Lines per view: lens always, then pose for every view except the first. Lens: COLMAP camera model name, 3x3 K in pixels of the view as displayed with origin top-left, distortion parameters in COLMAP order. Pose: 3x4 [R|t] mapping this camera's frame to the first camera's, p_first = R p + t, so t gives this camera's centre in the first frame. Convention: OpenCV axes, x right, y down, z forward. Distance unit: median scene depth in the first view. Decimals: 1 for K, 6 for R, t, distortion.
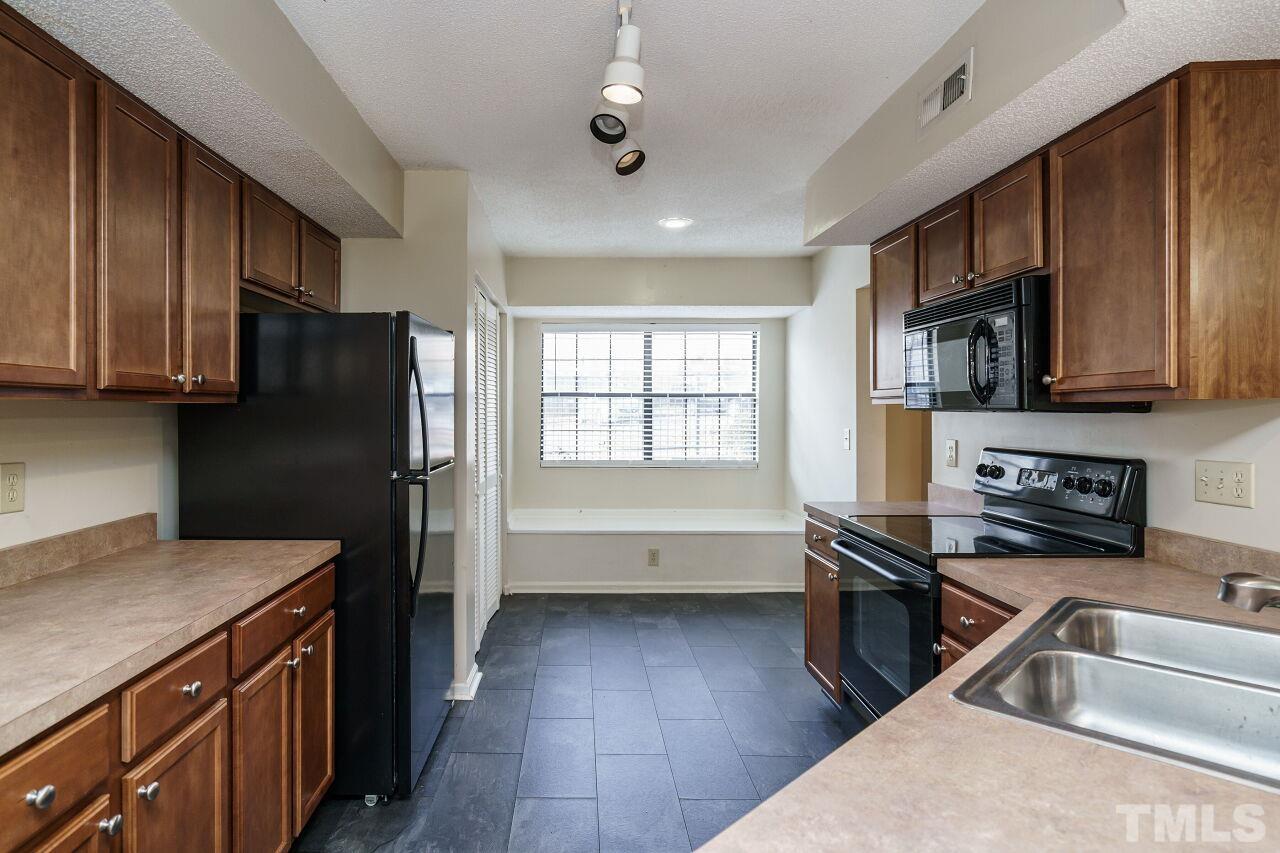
lens RADIAL K [[686.7, 0, 569.5], [0, 686.7, 426.3], [0, 0, 1]] dist [-0.000937, 0.000054]
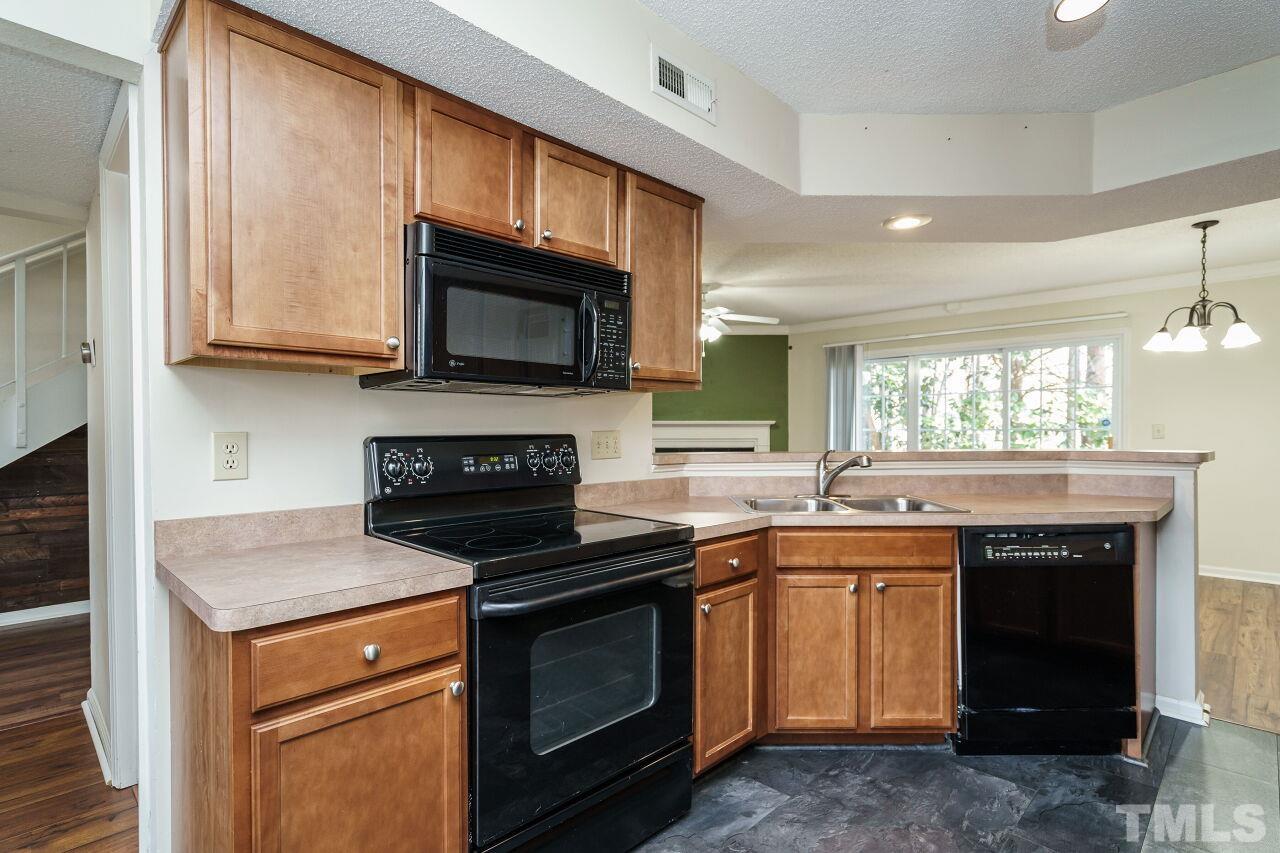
lens RADIAL K [[626.6, 0, 636.0], [0, 626.6, 439.2], [0, 0, 1]] dist [0.001517, 0.001087]
pose [[-0.713377, -0.010873, 0.700696, -0.028256], [0.016204, 0.999356, 0.032005, 0.008952], [-0.700593, 0.034186, -0.712742, 0.675839]]
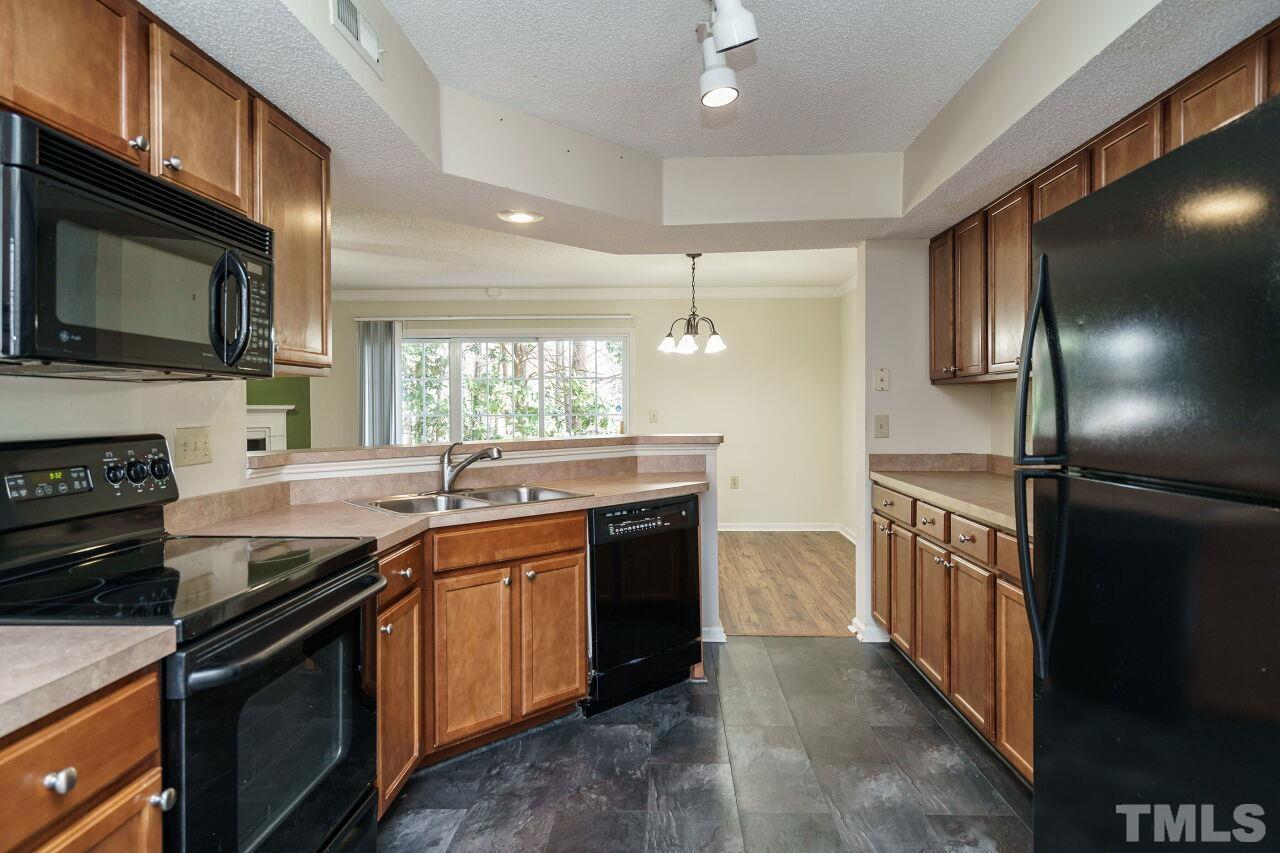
lens RADIAL K [[712.7, 0, 649.1], [0, 712.7, 423.4], [0, 0, 1]] dist [0.004366, 0.001628]
pose [[-0.999745, 0.002409, 0.022438, 0.057153], [0.003327, 0.999155, 0.040968, -0.000553], [-0.022320, 0.041032, -0.998908, 0.750490]]
